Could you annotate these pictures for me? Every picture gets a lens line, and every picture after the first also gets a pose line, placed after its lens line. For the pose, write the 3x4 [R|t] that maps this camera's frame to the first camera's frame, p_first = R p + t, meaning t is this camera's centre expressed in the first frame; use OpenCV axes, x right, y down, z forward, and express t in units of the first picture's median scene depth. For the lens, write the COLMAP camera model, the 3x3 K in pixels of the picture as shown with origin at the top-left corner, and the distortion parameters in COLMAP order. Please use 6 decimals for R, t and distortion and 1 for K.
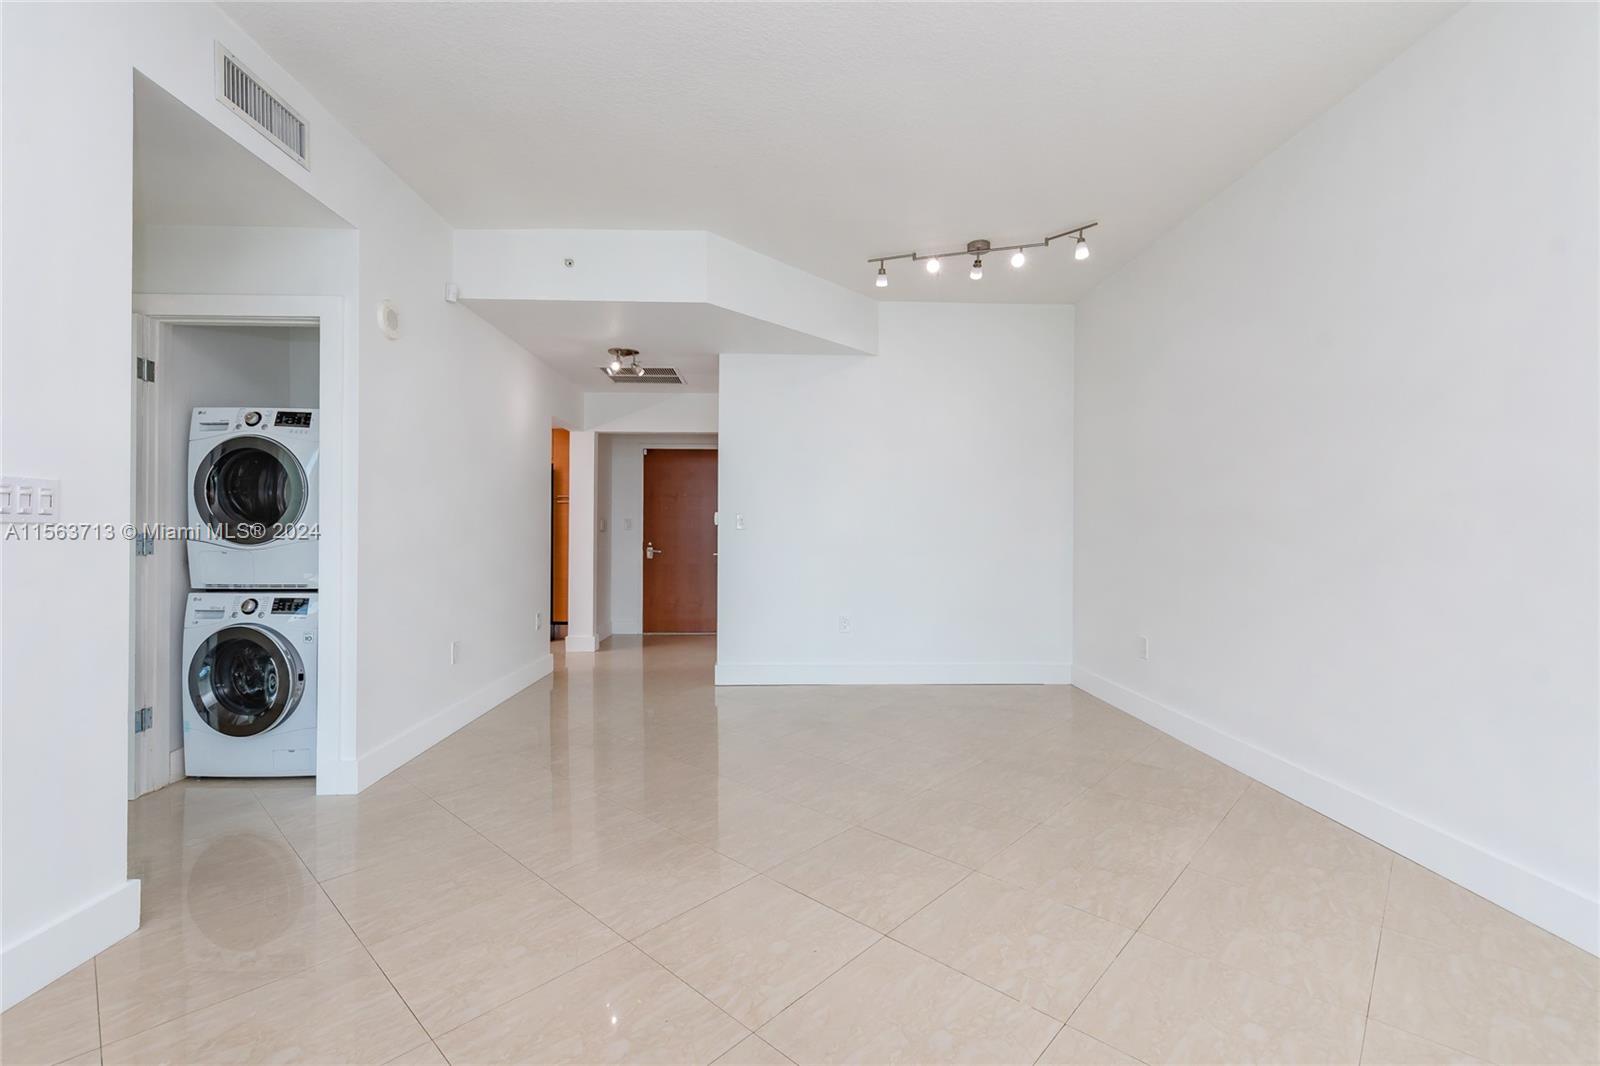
lens RADIAL K [[681.9, 0, 796.7], [0, 681.9, 531.7], [0, 0, 1]] dist [0.003421, -0.001752]
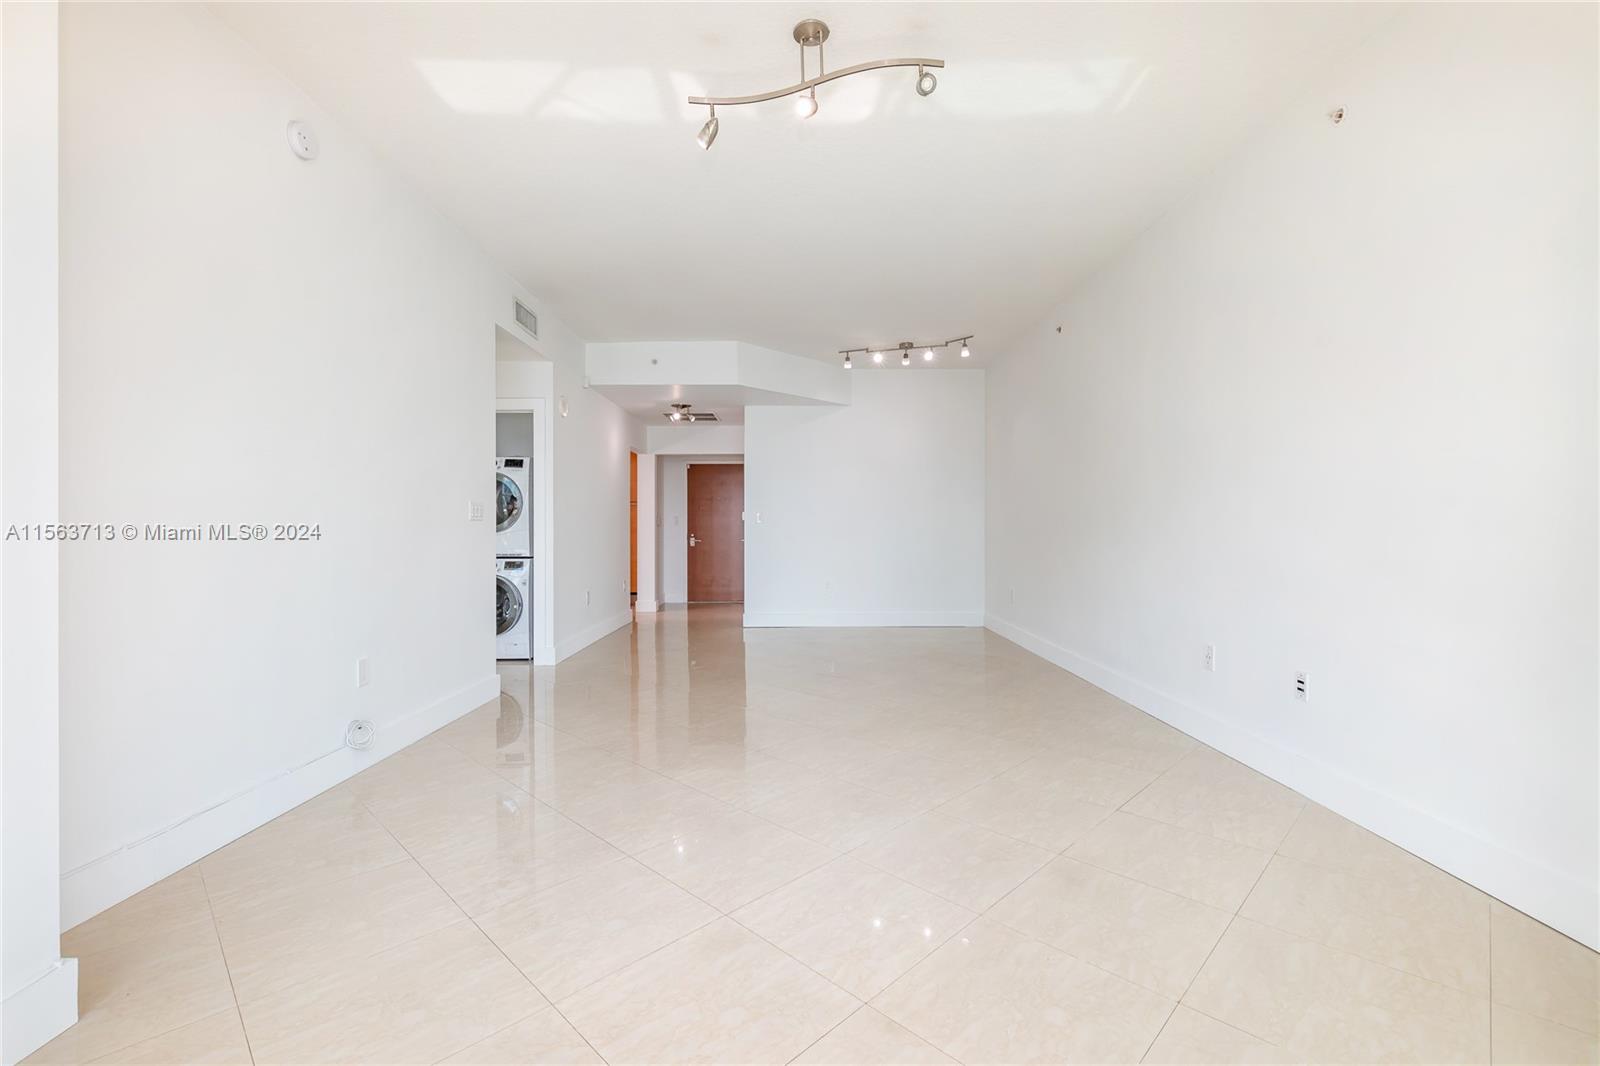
lens RADIAL K [[681.9, 0, 794.0], [0, 681.9, 531.0], [0, 0, 1]] dist [0.003421, -0.001752]
pose [[0.999325, -0.006056, -0.036227, 0.060247], [0.006213, 0.999972, 0.004226, 0.009974], [0.036201, -0.004448, 0.999335, -0.632937]]
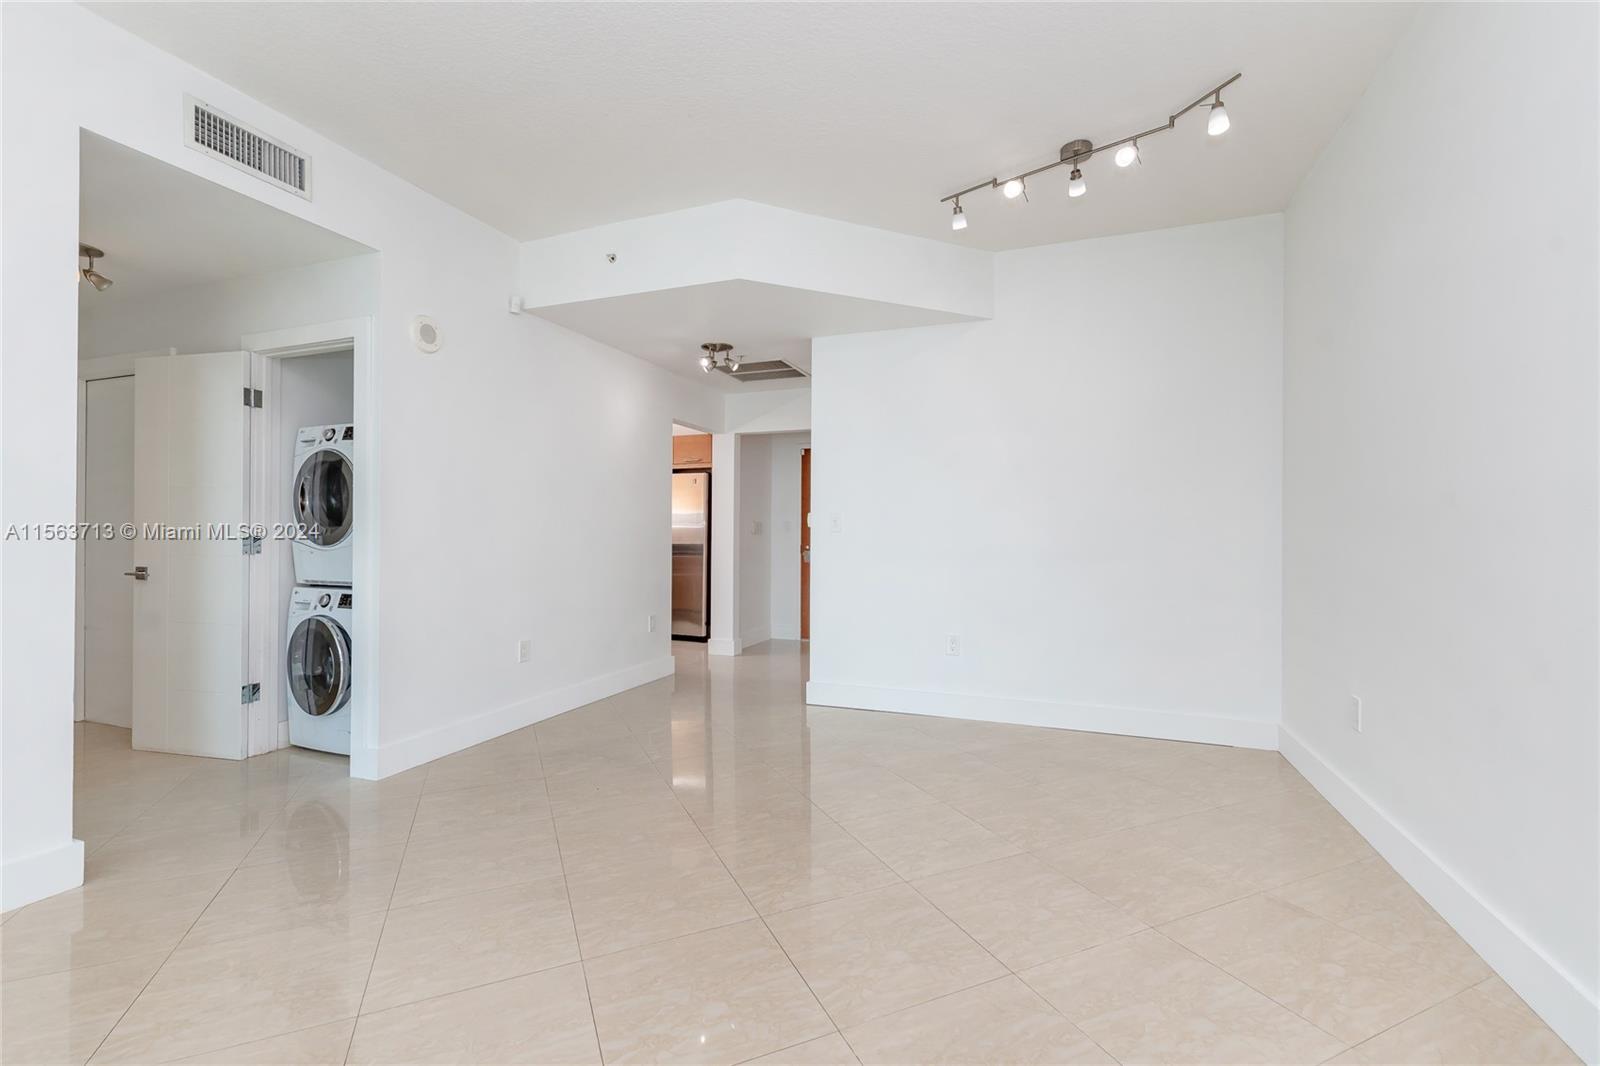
lens RADIAL K [[681.9, 0, 798.4], [0, 681.9, 531.2], [0, 0, 1]] dist [0.003421, -0.001752]
pose [[0.922050, -0.002364, -0.387064, 0.282912], [0.000090, 0.999983, -0.005892, 0.001149], [0.387071, 0.005398, 0.922034, 0.204346]]
